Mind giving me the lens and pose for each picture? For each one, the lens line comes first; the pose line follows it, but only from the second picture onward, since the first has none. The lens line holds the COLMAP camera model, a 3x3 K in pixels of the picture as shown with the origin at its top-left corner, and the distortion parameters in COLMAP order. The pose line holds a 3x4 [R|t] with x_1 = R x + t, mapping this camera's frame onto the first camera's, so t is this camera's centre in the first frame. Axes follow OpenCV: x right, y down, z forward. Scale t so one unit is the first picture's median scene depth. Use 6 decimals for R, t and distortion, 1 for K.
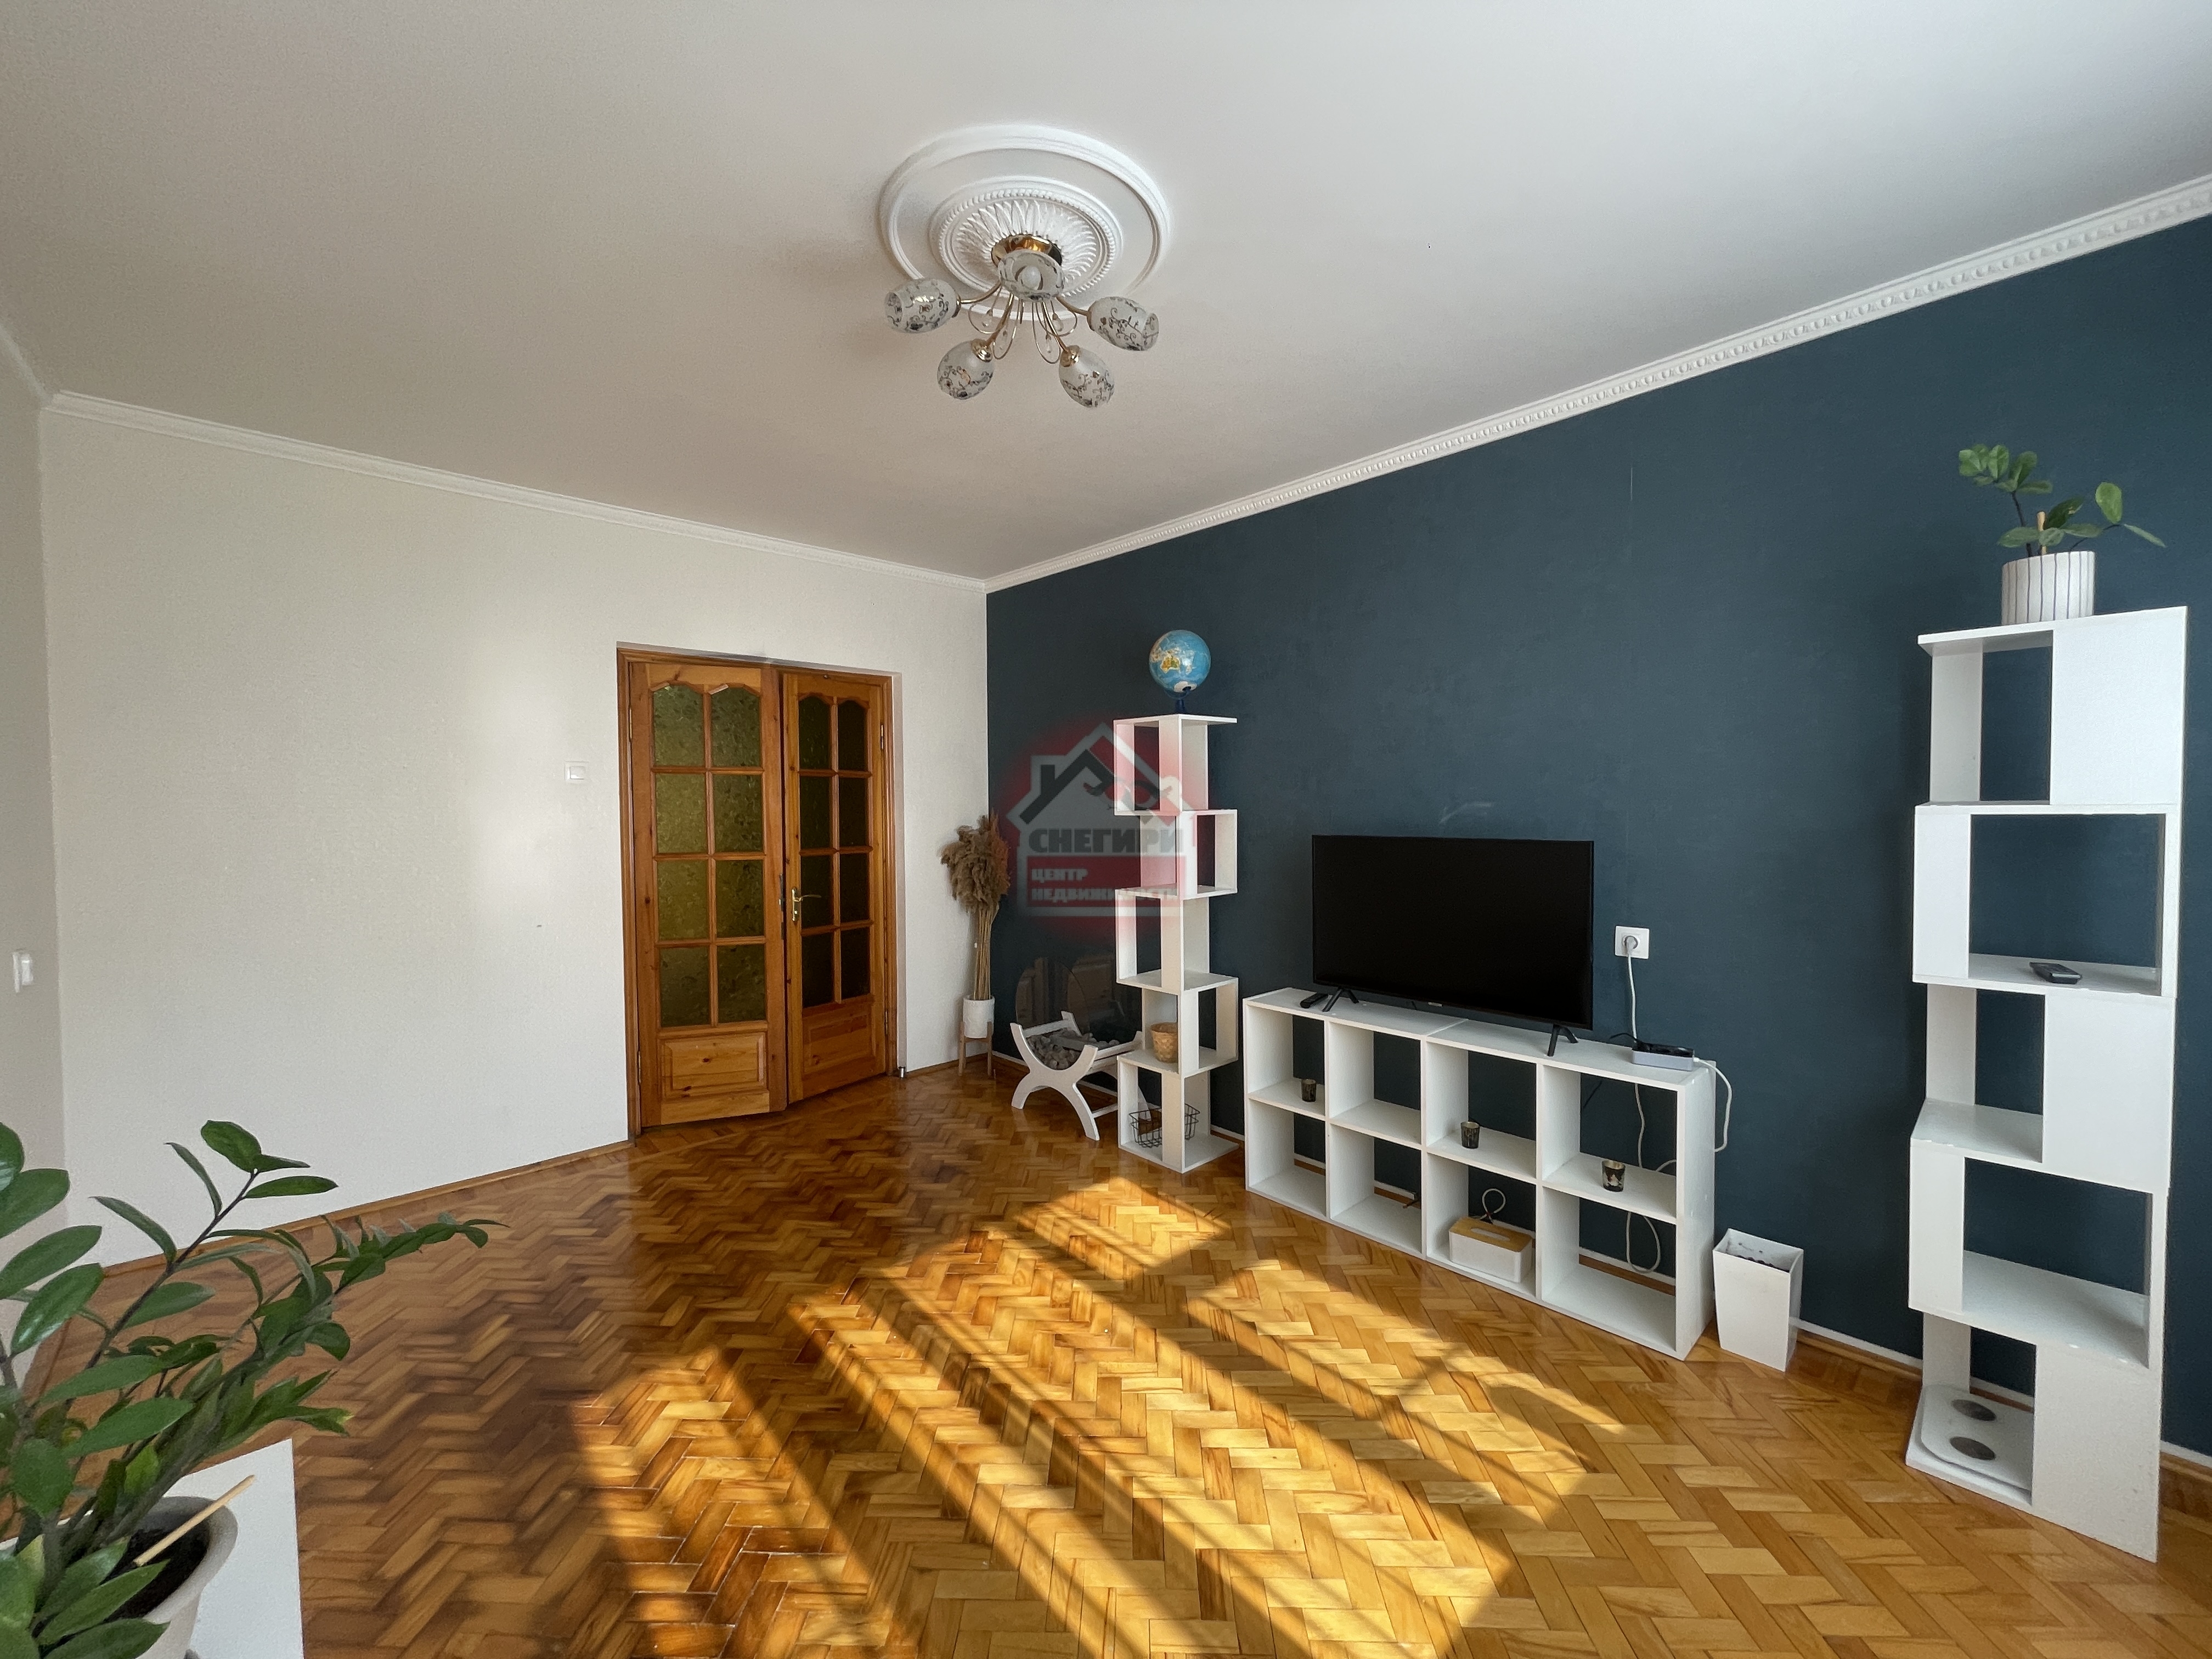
lens RADIAL K [[890.4, 0, 1095.9], [0, 890.4, 828.9], [0, 0, 1]] dist [-0.002446, 0.000939]
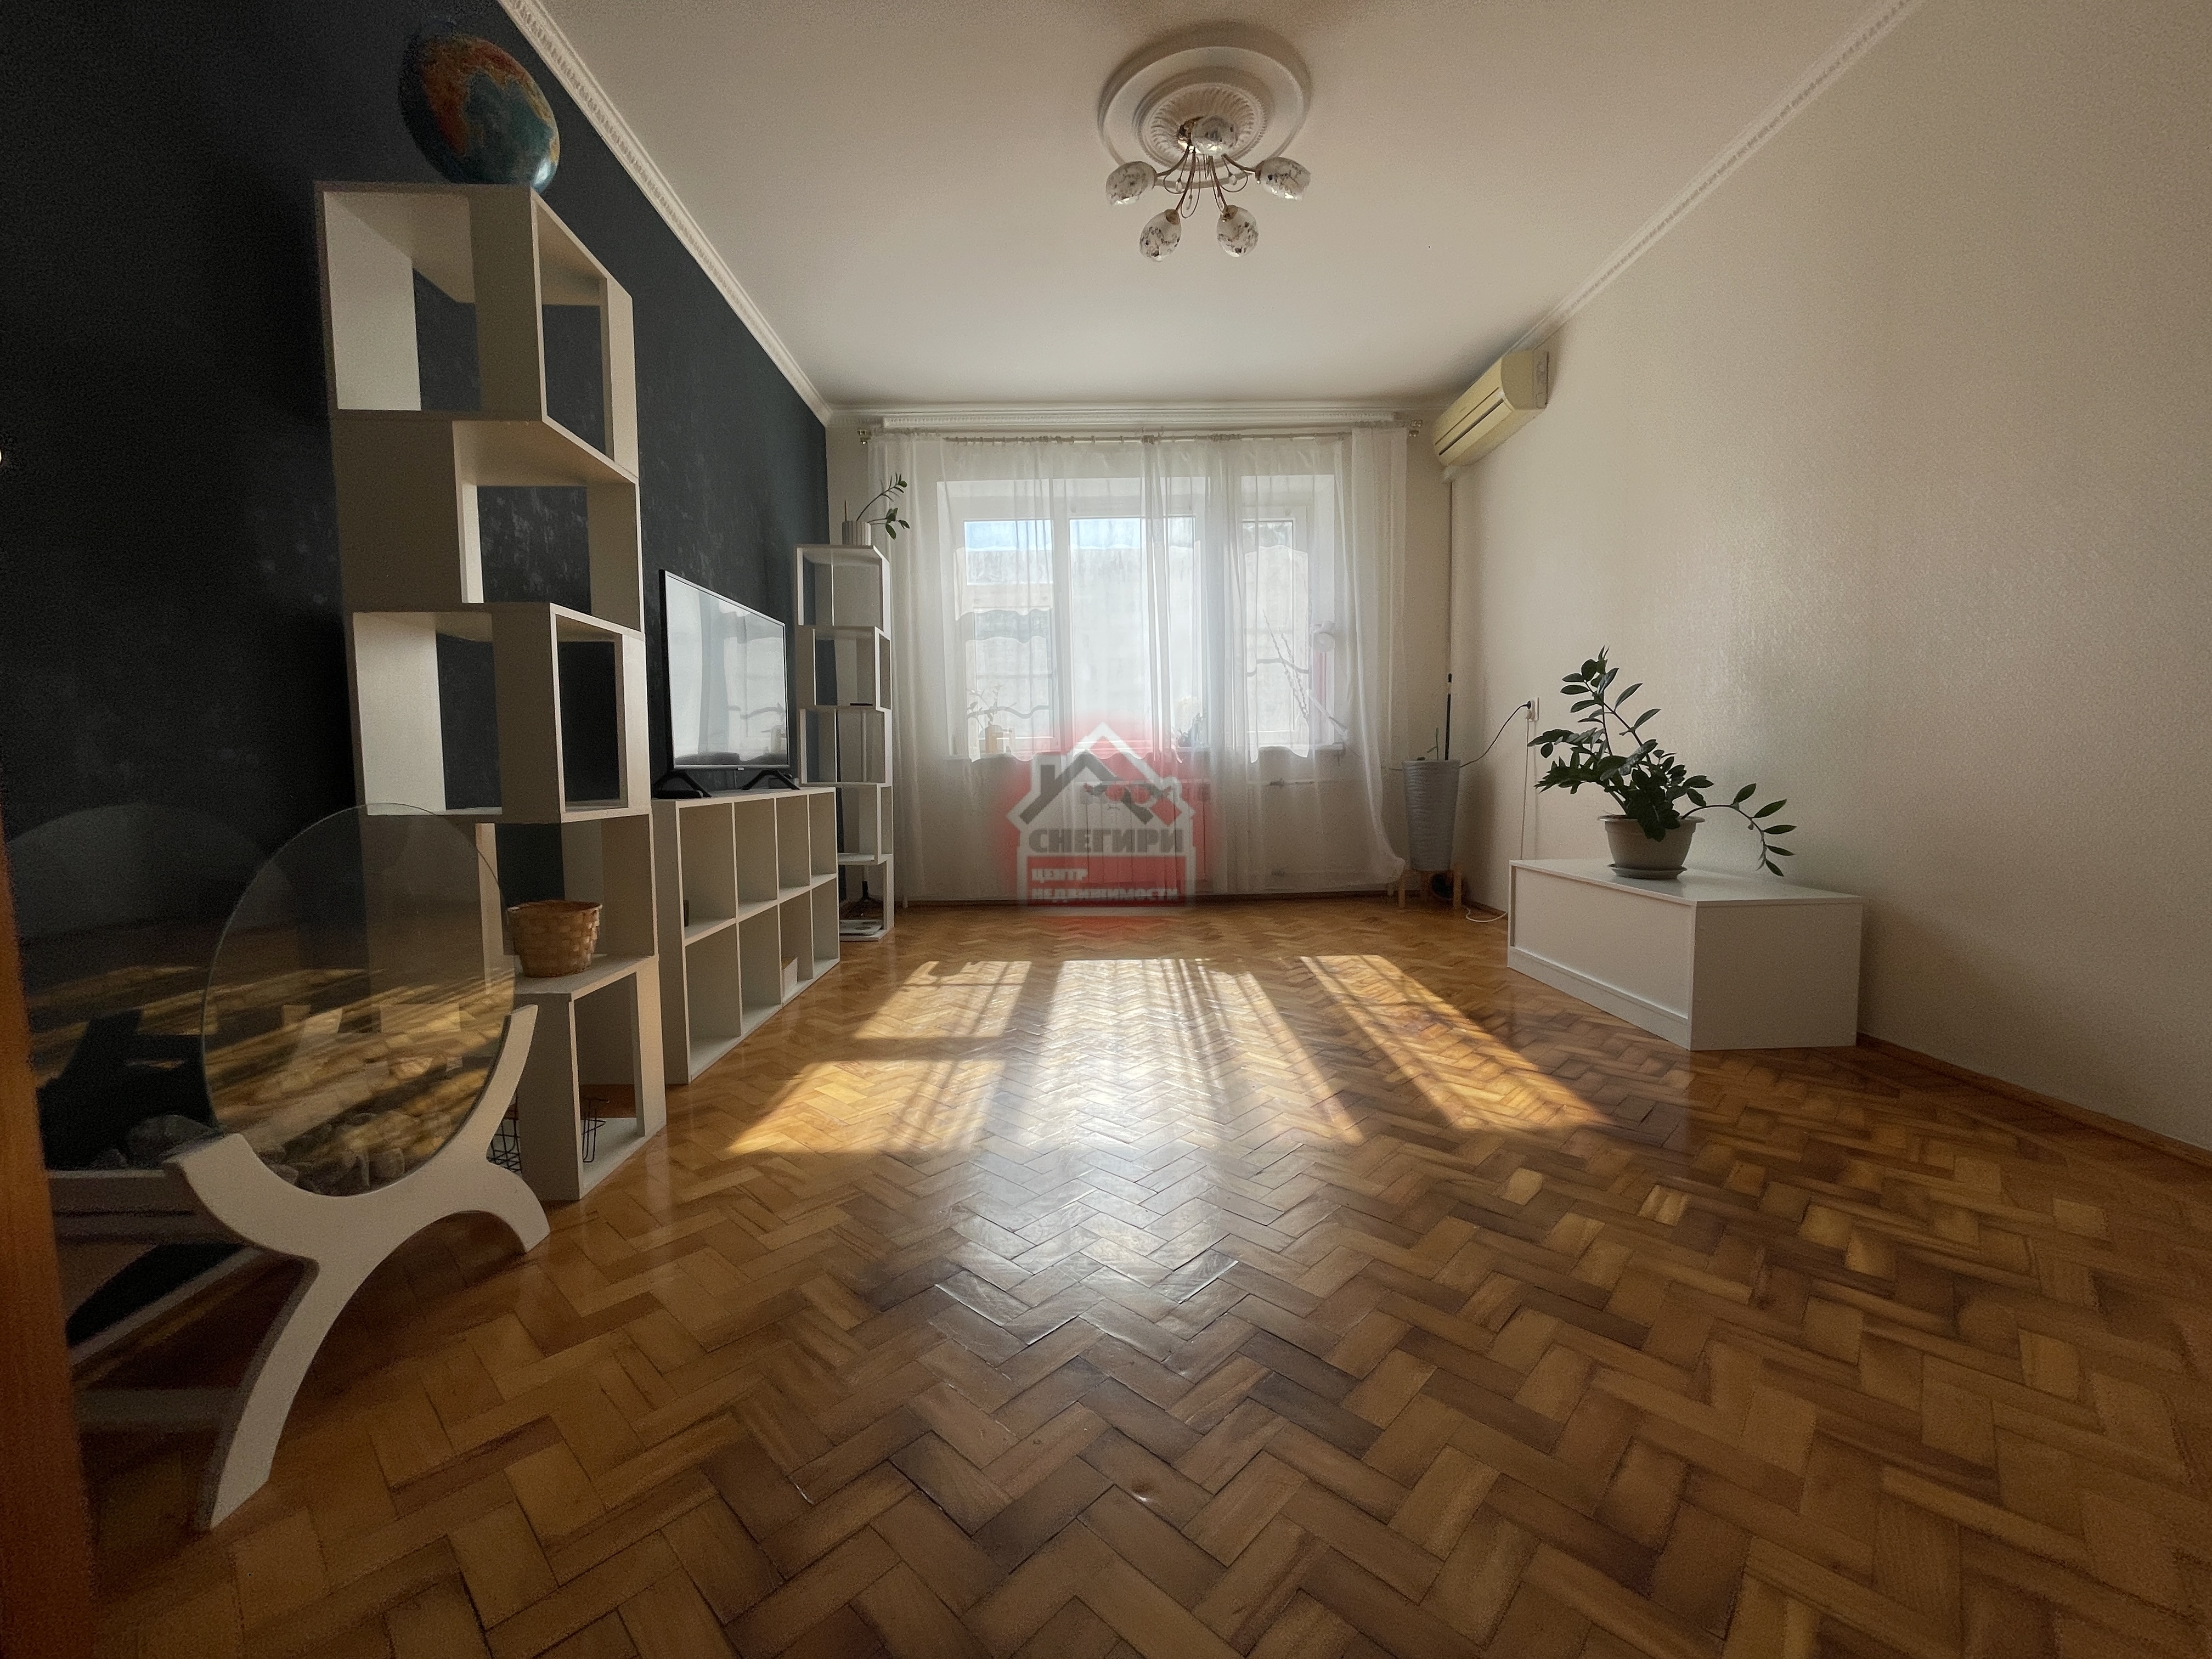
lens RADIAL K [[890.4, 0, 1098.0], [0, 890.4, 835.0], [0, 0, 1]] dist [-0.002446, 0.000939]
pose [[-0.751083, -0.032047, 0.659430, -0.664831], [0.038484, 0.994998, 0.092188, 0.219230], [-0.659085, 0.094618, -0.746092, 1.682671]]
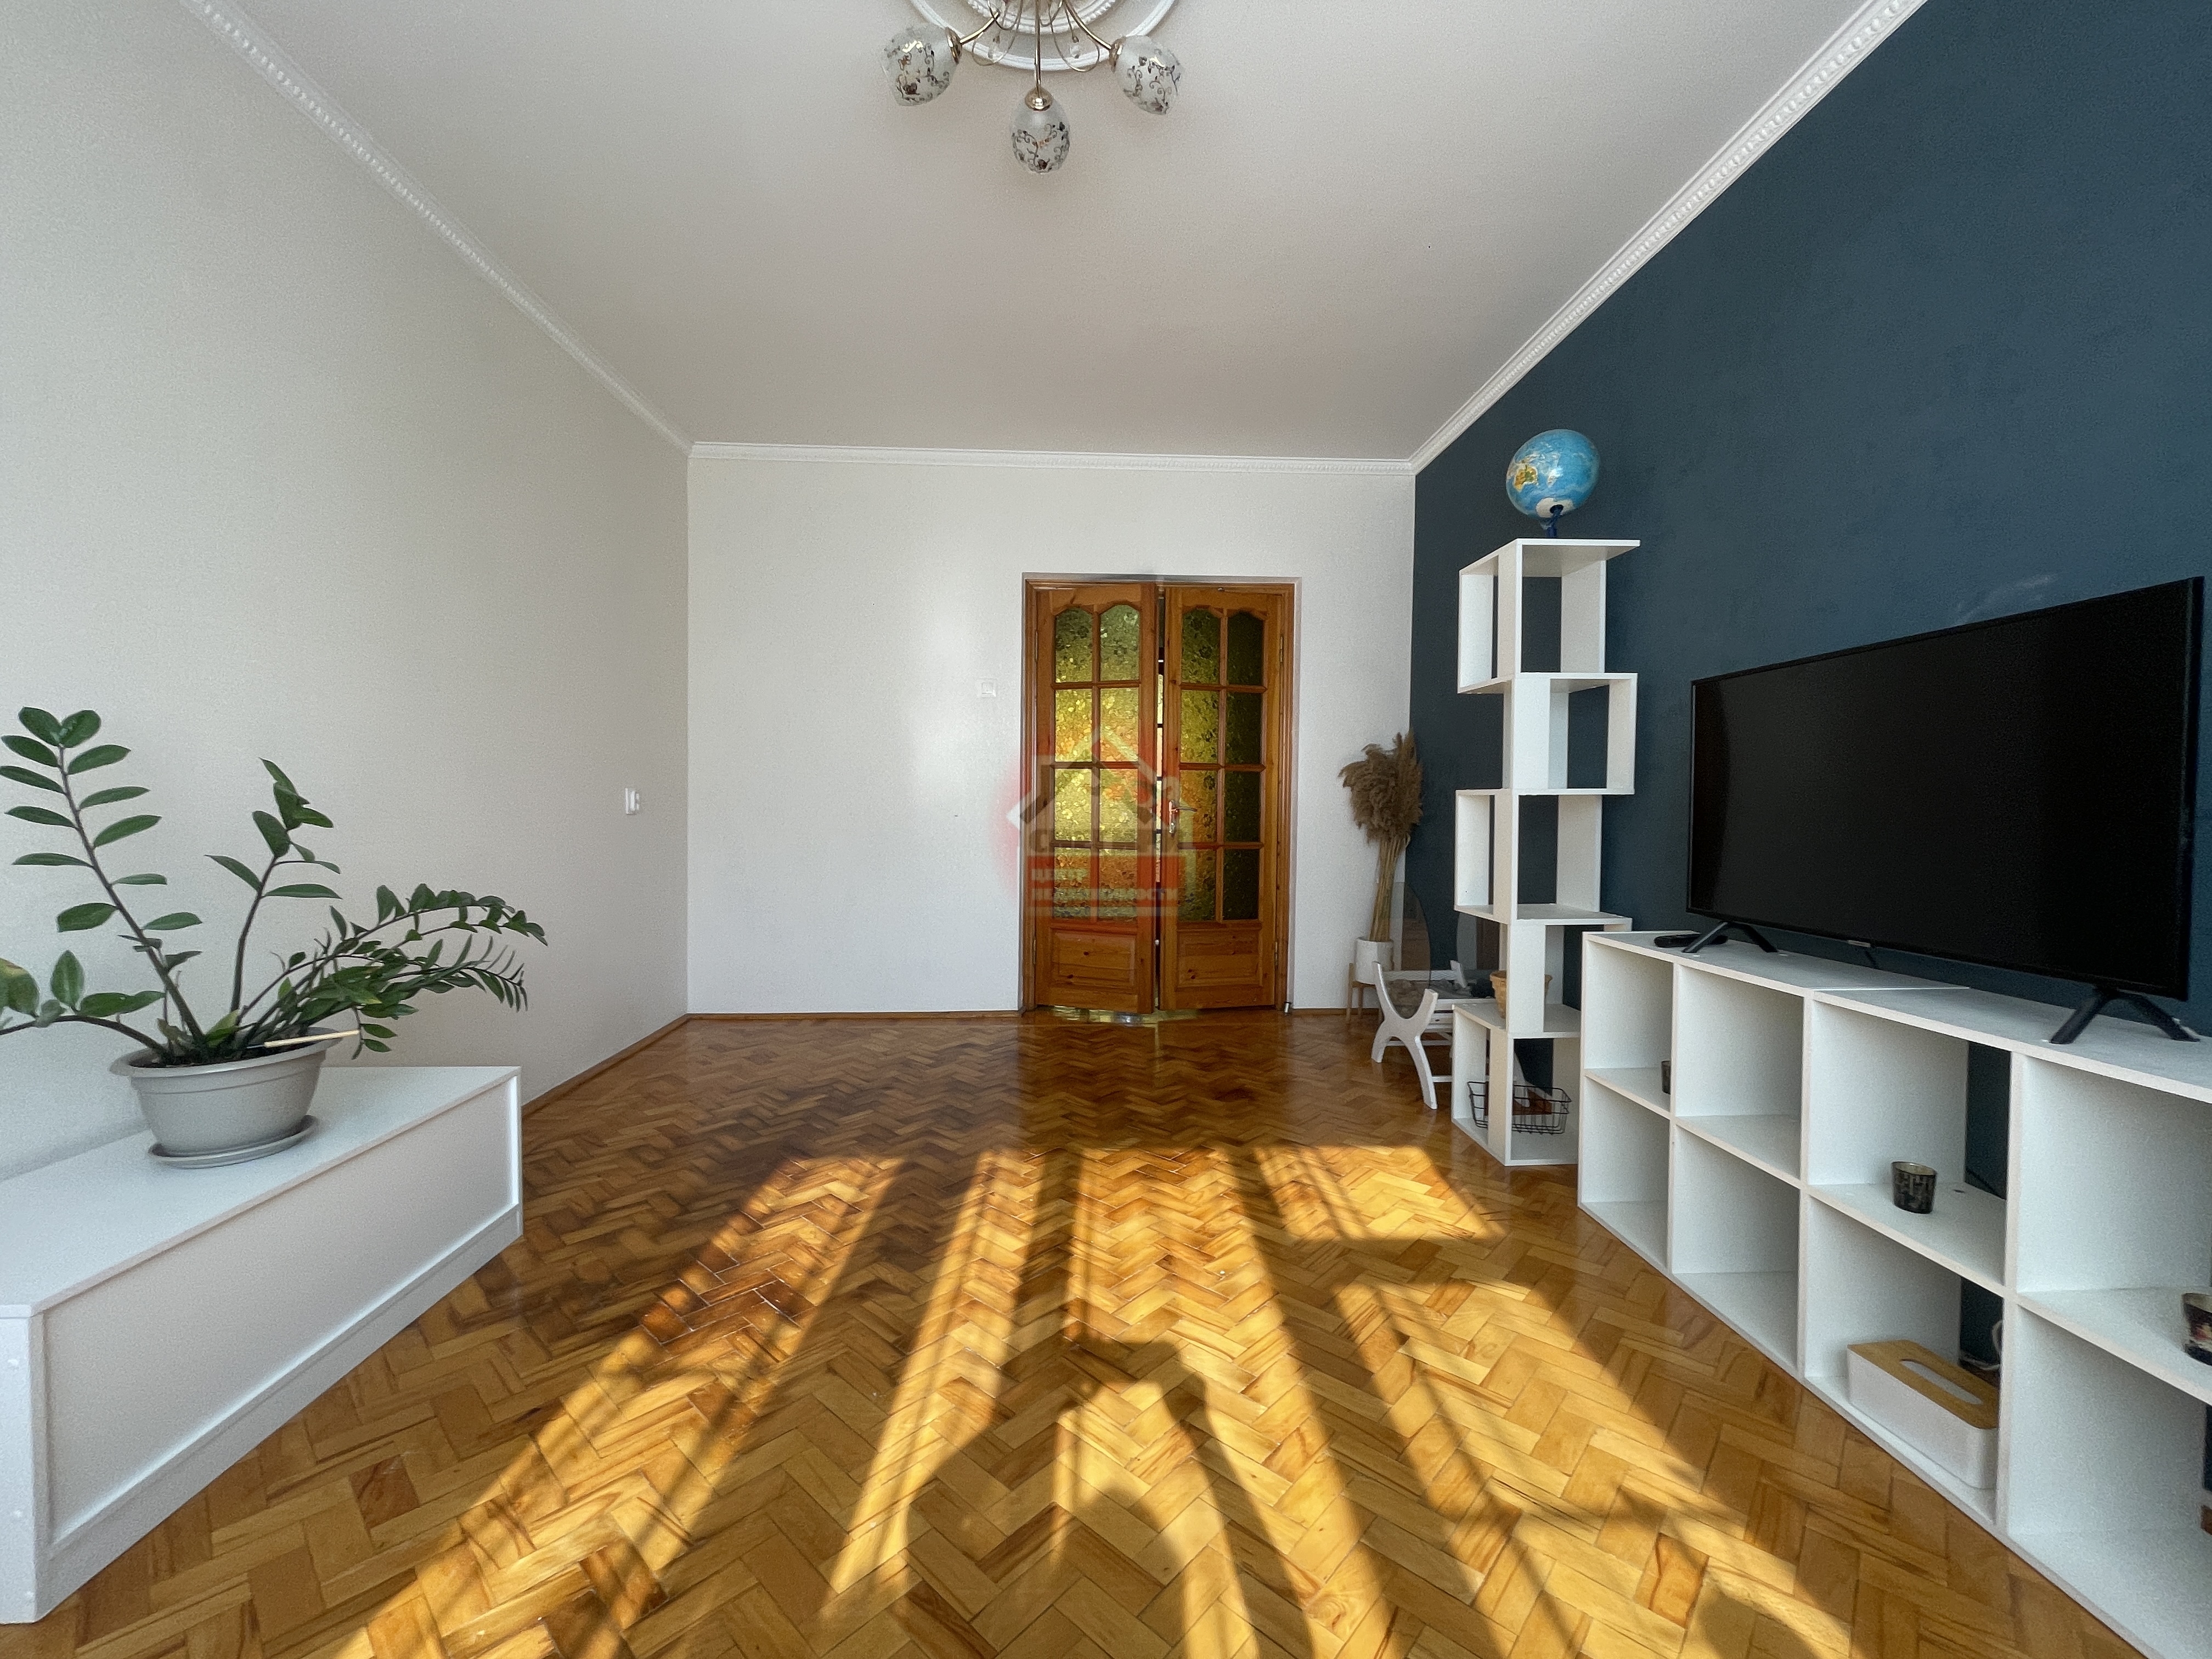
lens RADIAL K [[890.4, 0, 1098.9], [0, 890.4, 833.0], [0, 0, 1]] dist [-0.002446, 0.000939]
pose [[0.760073, 0.033505, -0.648973, 0.424489], [-0.029555, 0.999419, 0.016982, 0.148783], [0.649165, 0.006273, 0.760622, 0.299041]]
